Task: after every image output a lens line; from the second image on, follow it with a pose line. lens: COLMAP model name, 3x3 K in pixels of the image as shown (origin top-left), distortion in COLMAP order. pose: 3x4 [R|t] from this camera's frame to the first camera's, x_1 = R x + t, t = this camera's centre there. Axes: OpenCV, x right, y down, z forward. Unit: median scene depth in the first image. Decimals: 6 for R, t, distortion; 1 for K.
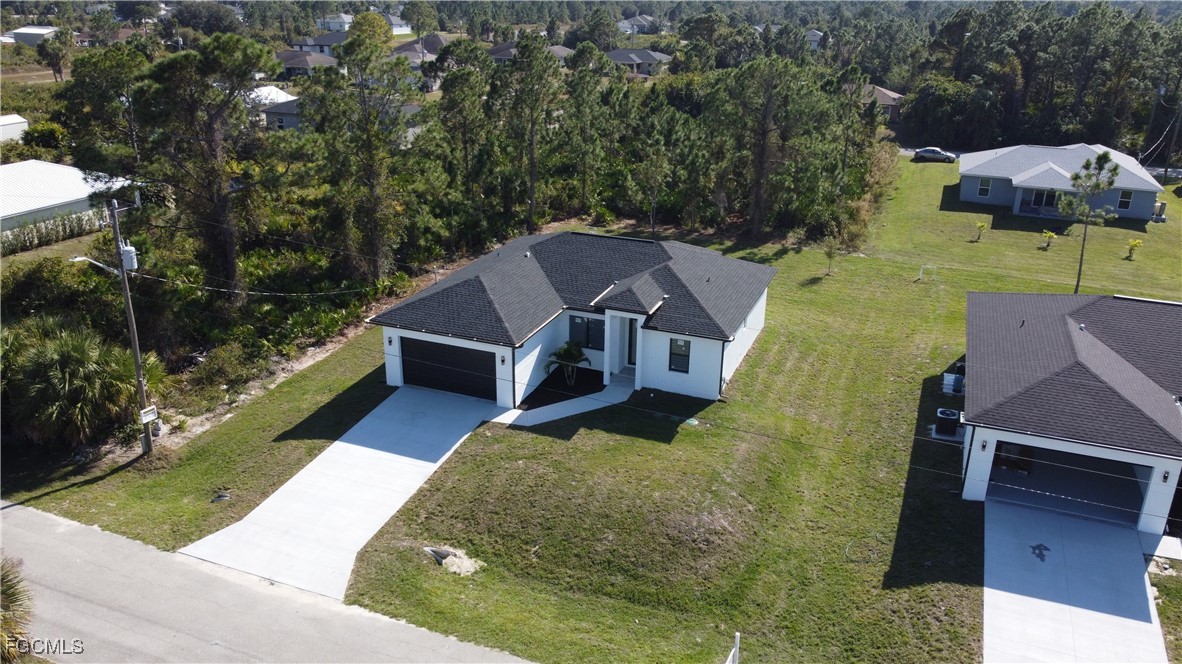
lens RADIAL K [[898.4, 0, 585.7], [0, 898.4, 330.3], [0, 0, 1]] dist [-0.002309, -0.004771]
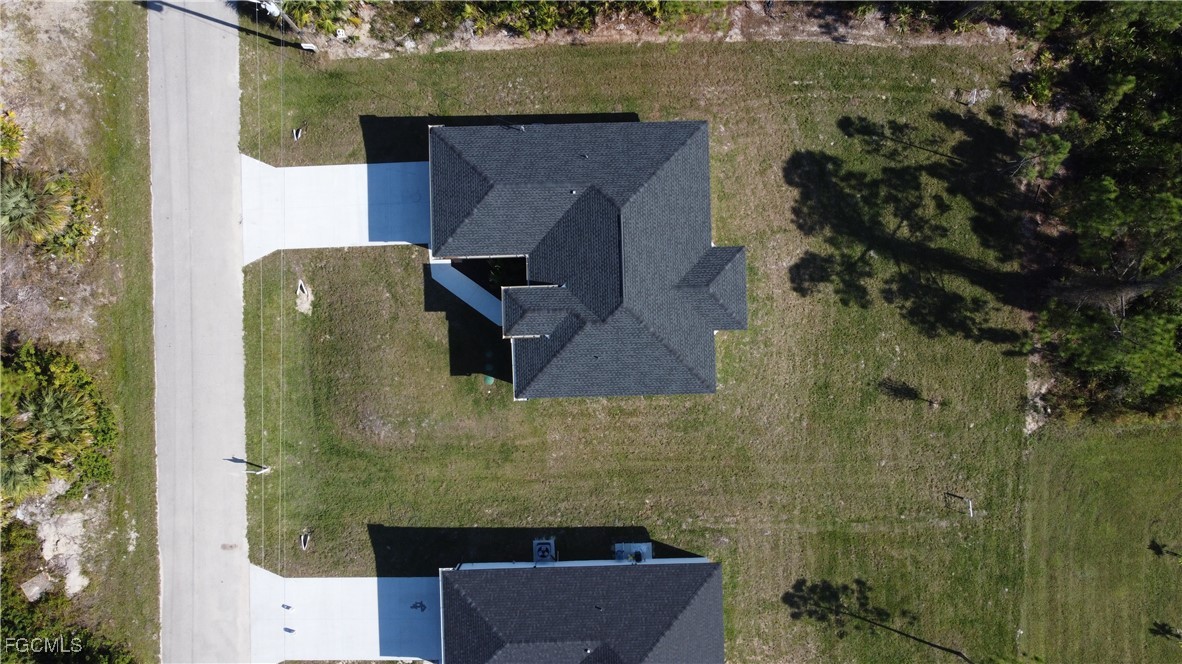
lens RADIAL K [[898.4, 0, 590.0], [0, 898.4, 331.7], [0, 0, 1]] dist [-0.002309, -0.004771]
pose [[0.398719, 0.916603, -0.029374, 0.164244], [-0.331488, 0.173913, 0.927292, -1.342219], [0.855067, -0.359991, 0.373185, 0.688542]]
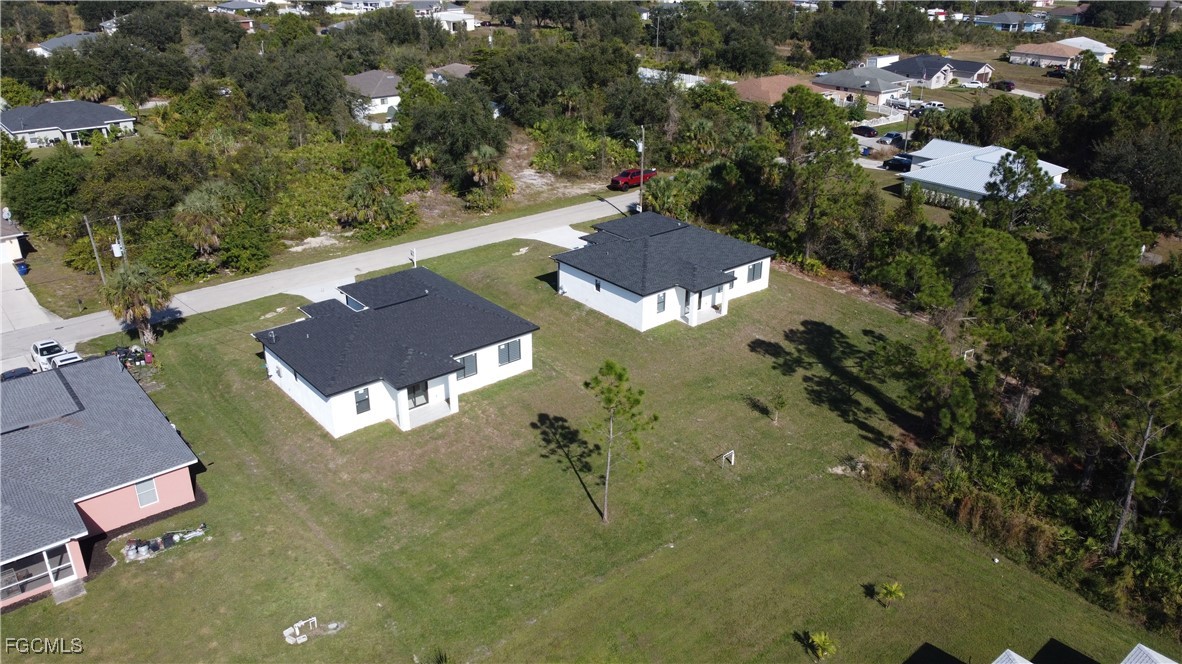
lens RADIAL K [[898.4, 0, 589.1], [0, 898.4, 333.0], [0, 0, 1]] dist [-0.002309, -0.004771]
pose [[-0.473088, 0.342173, -0.811853, 1.858224], [-0.327188, 0.787357, 0.522510, -0.955662], [0.818007, 0.512822, -0.260534, 1.773277]]
